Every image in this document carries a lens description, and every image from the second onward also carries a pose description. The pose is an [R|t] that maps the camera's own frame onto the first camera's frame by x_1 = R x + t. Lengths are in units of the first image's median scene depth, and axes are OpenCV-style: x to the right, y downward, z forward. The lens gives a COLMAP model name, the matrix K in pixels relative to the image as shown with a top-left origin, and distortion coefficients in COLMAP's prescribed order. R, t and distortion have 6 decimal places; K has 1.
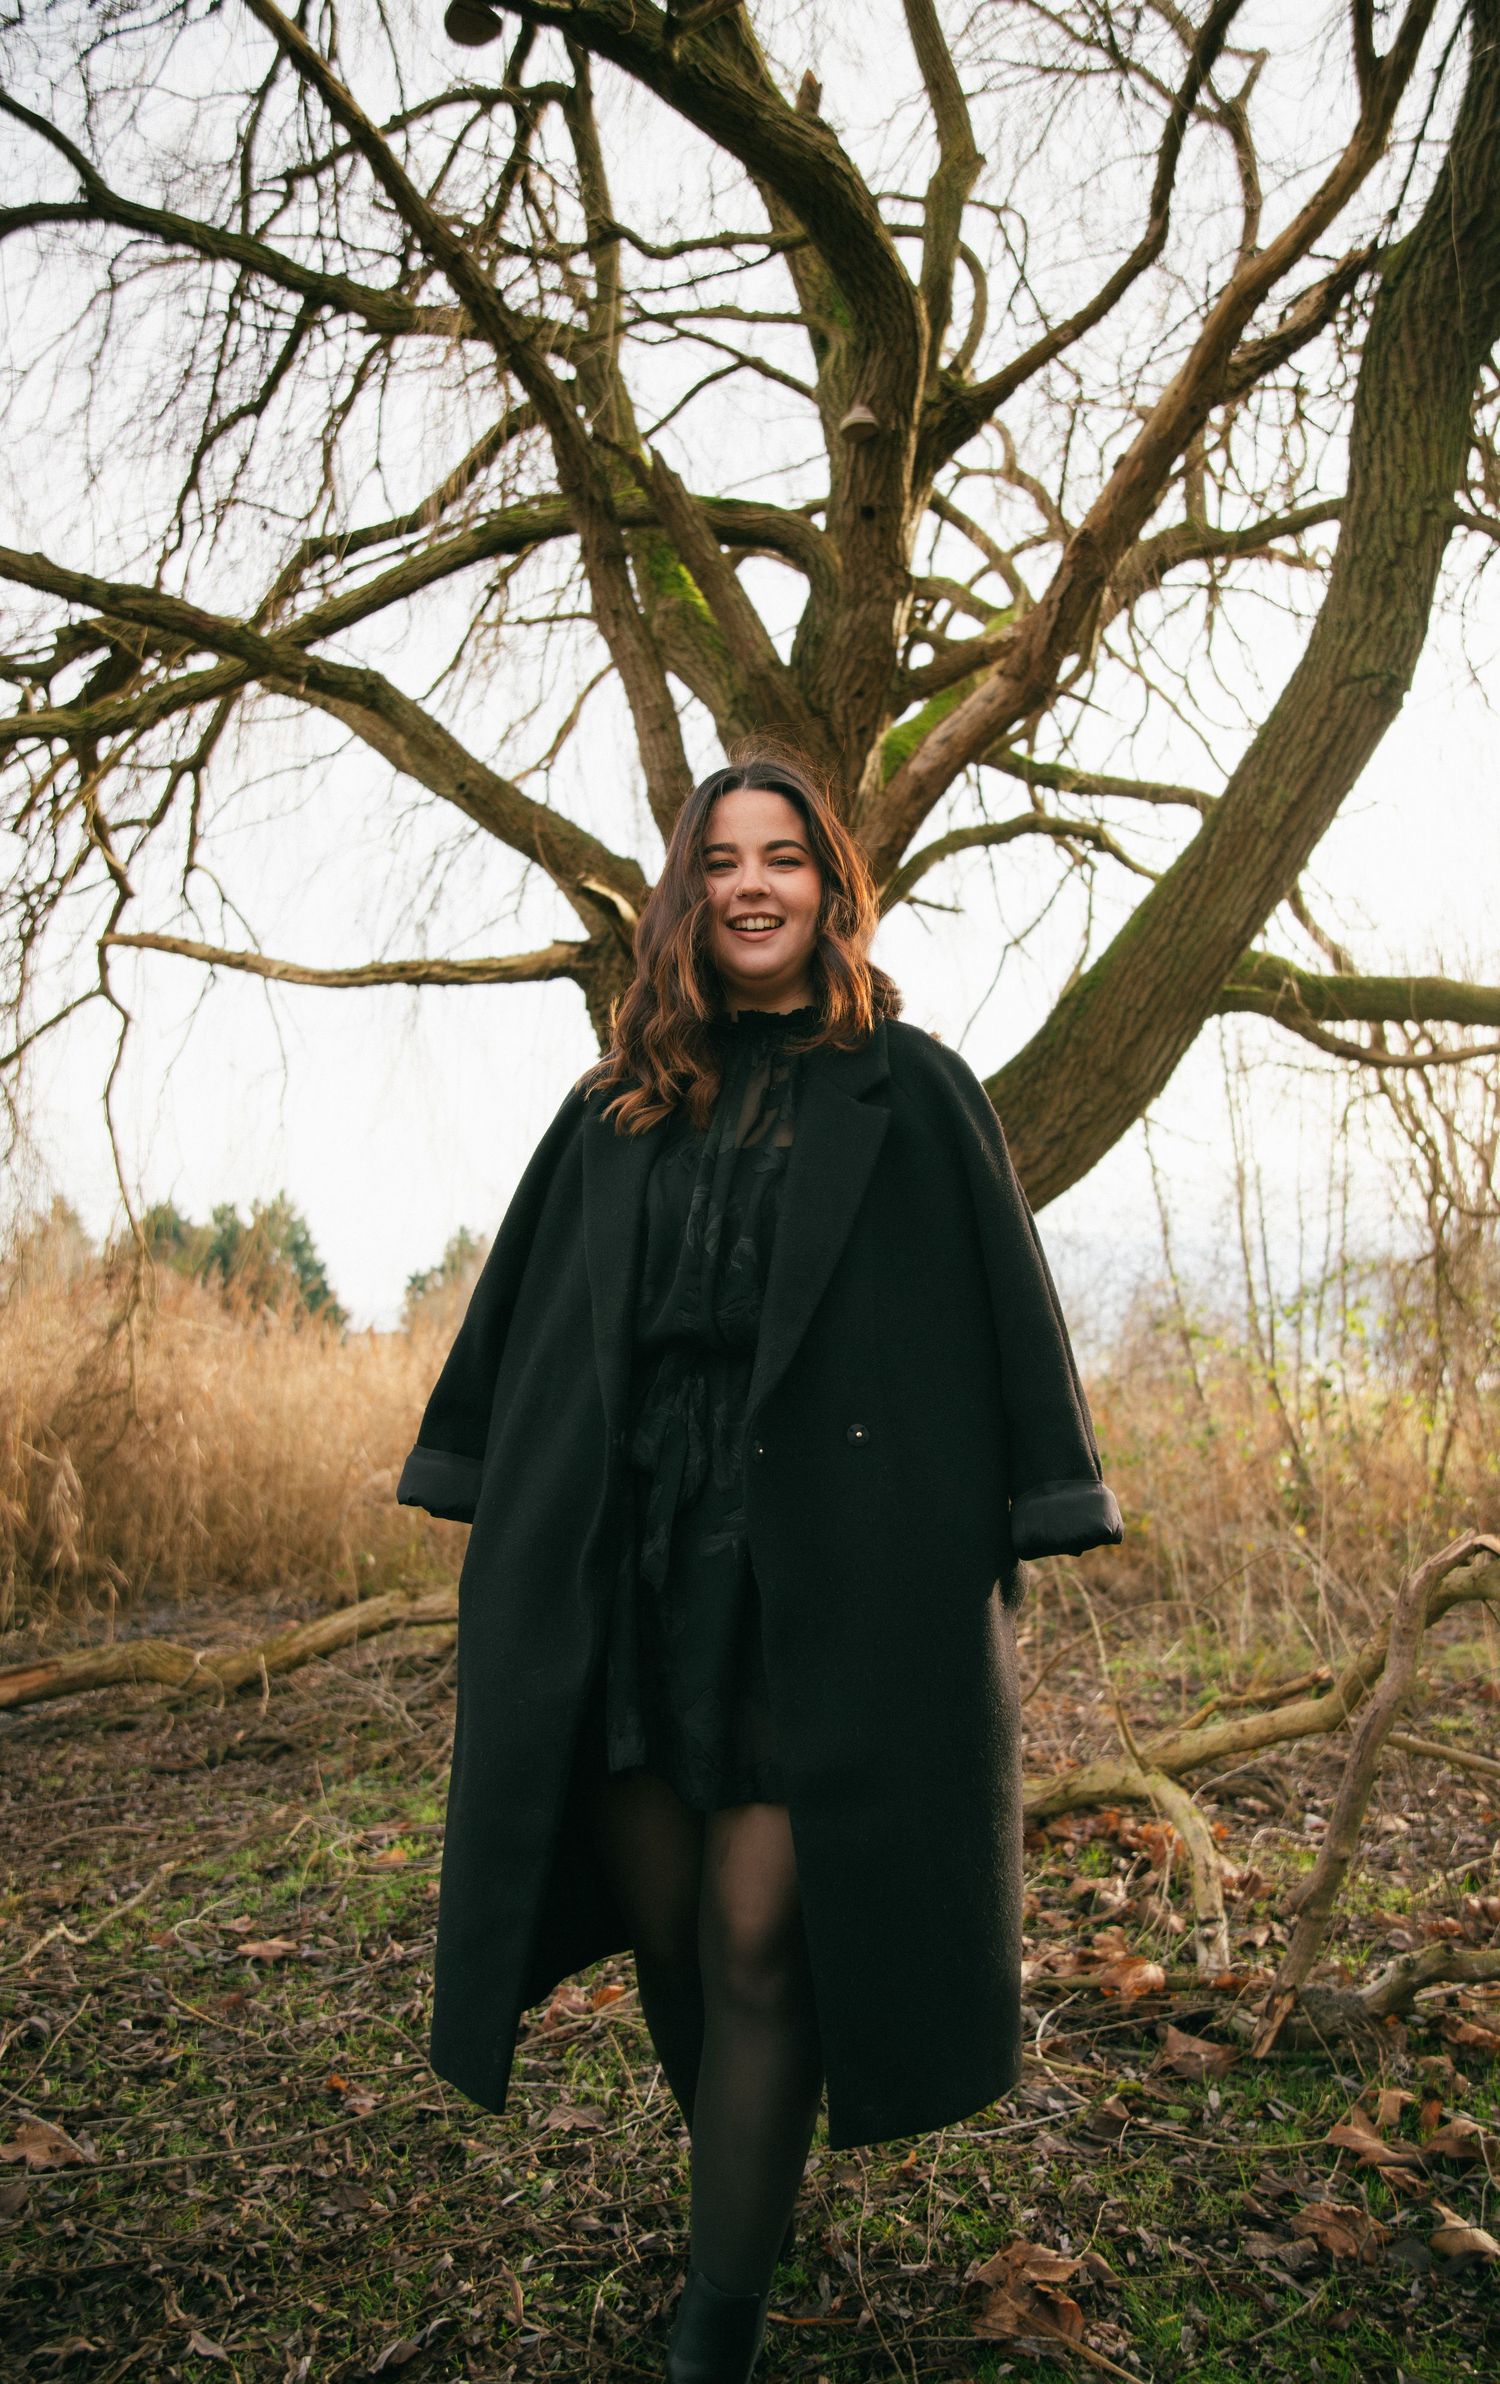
lens RADIAL K [[1698.4, 0, 837.5], [0, 1698.4, 1160.3], [0, 0, 1]] dist [-0.085661, 0.051156]
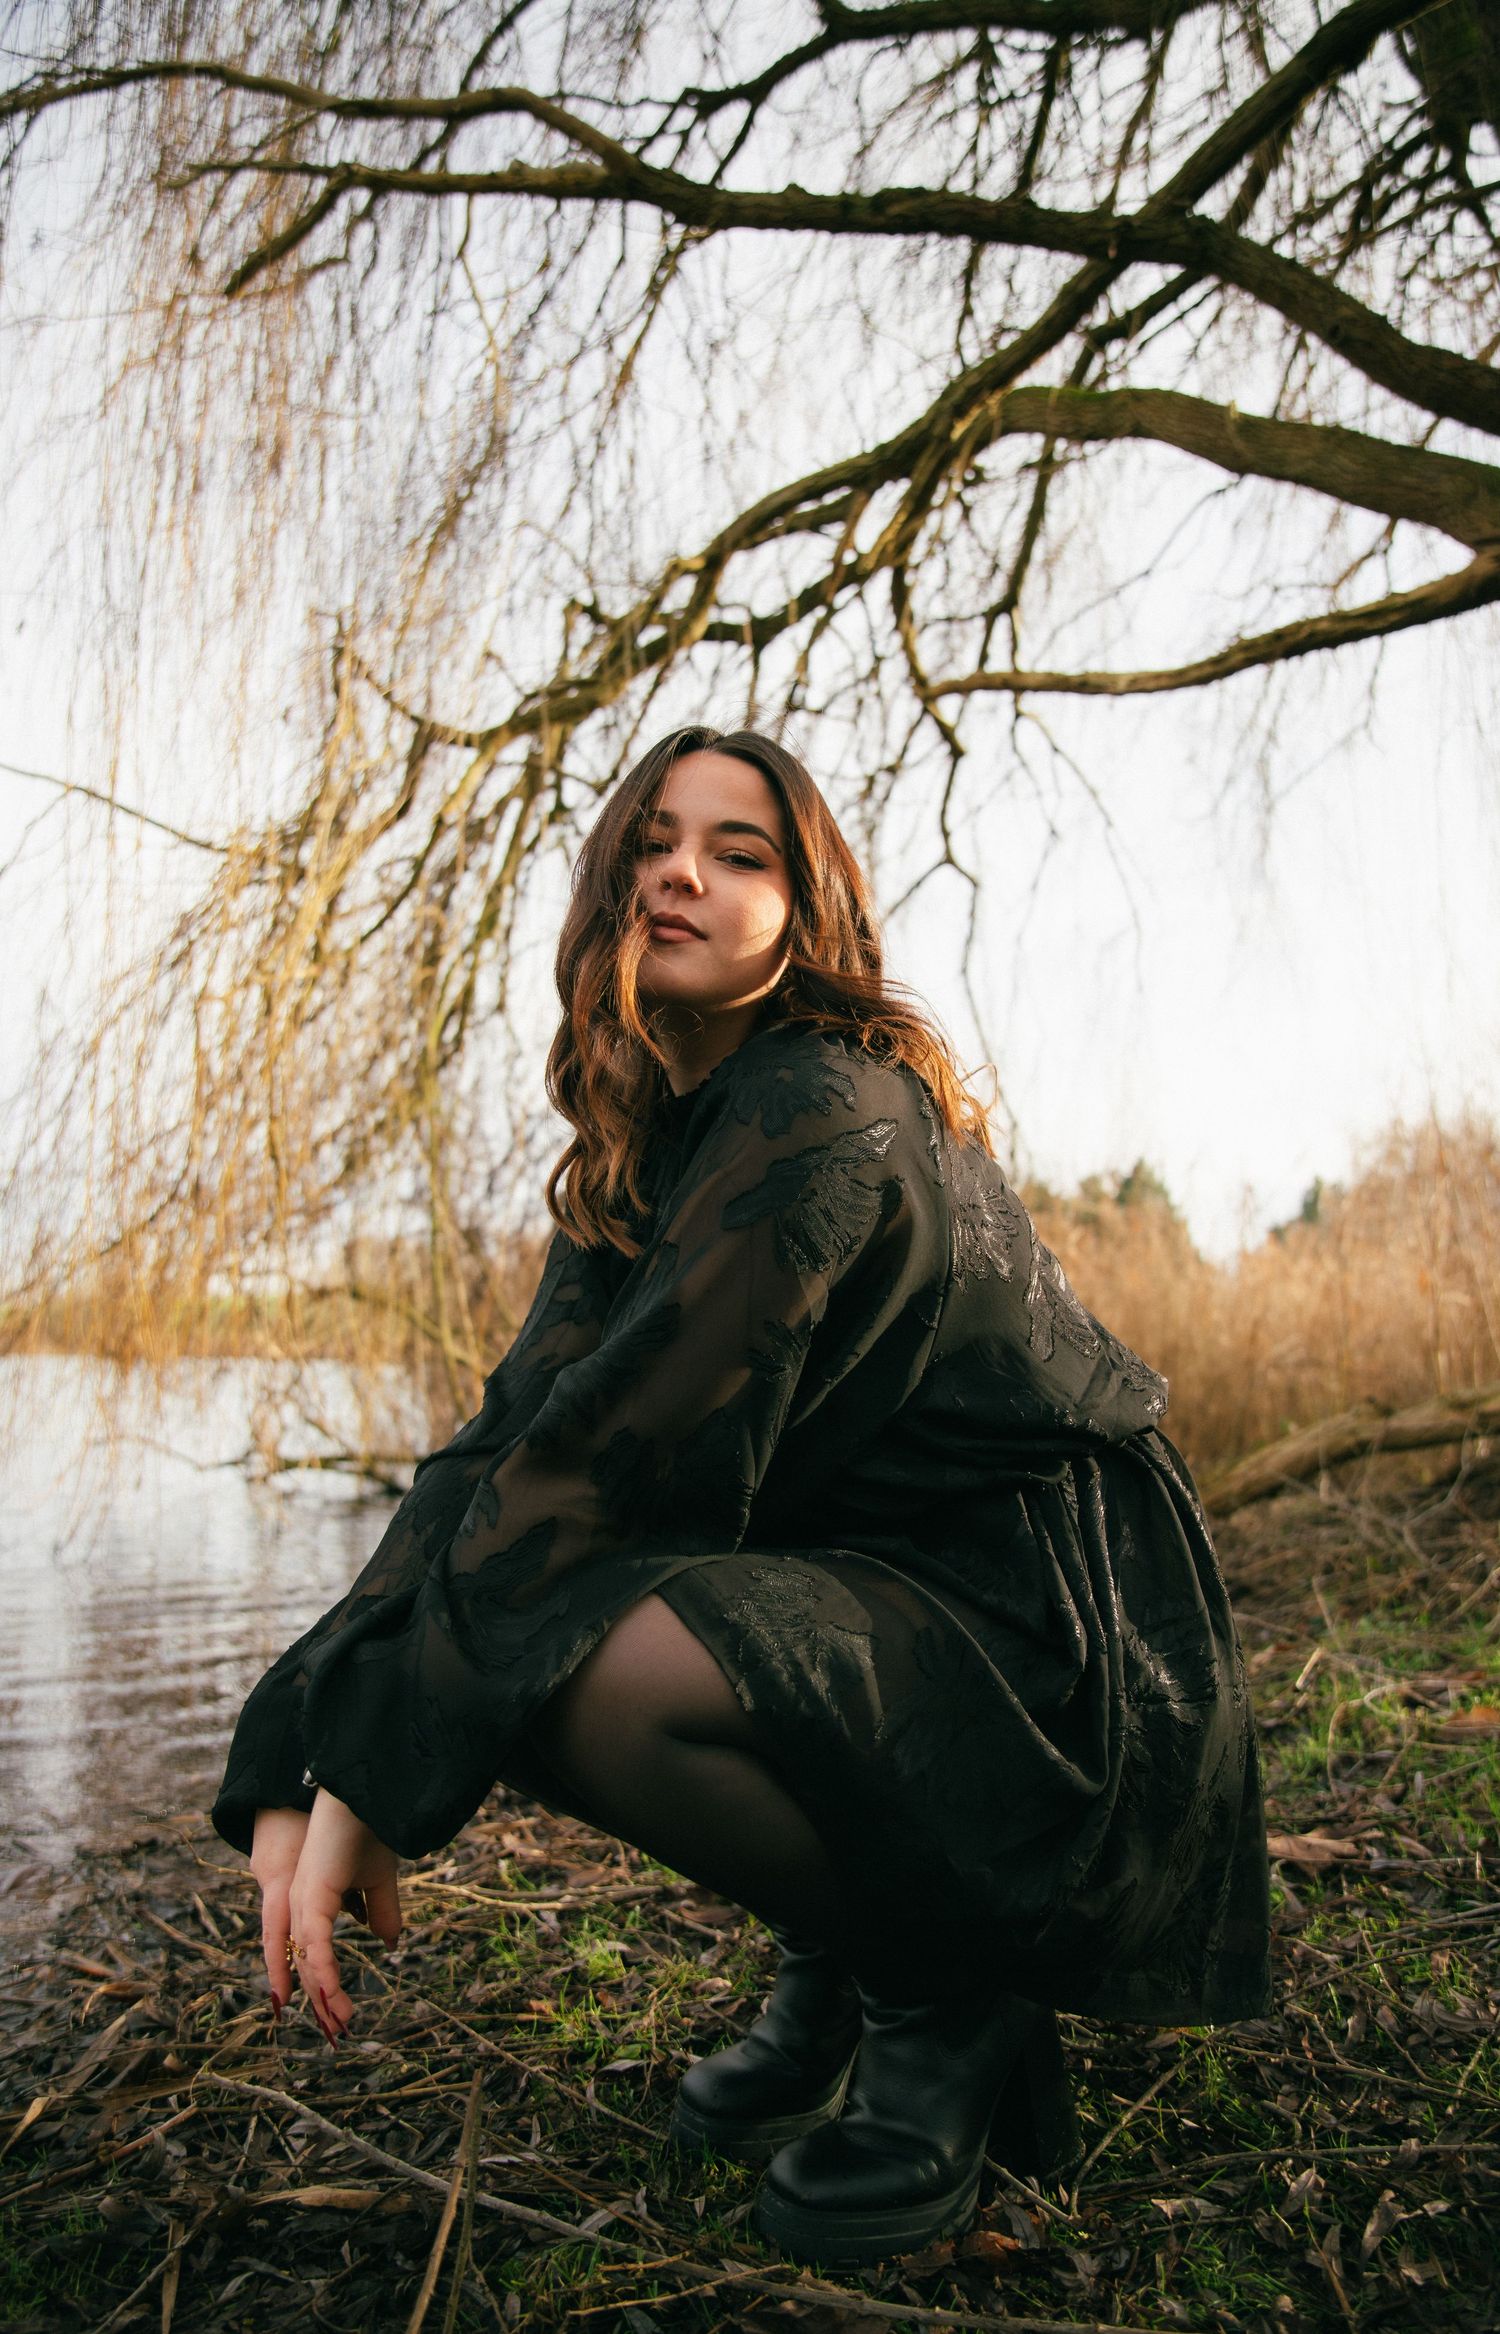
lens RADIAL K [[1587.9, 0, 769.6], [0, 1587.9, 1164.2], [0, 0, 1]] dist [-0.077975, 0.018042]
pose [[0.849278, -0.094014, -0.519508, -0.102428], [0.104019, 0.994526, -0.009929, 0.117184], [0.517598, -0.045606, 0.854408, 0.237205]]
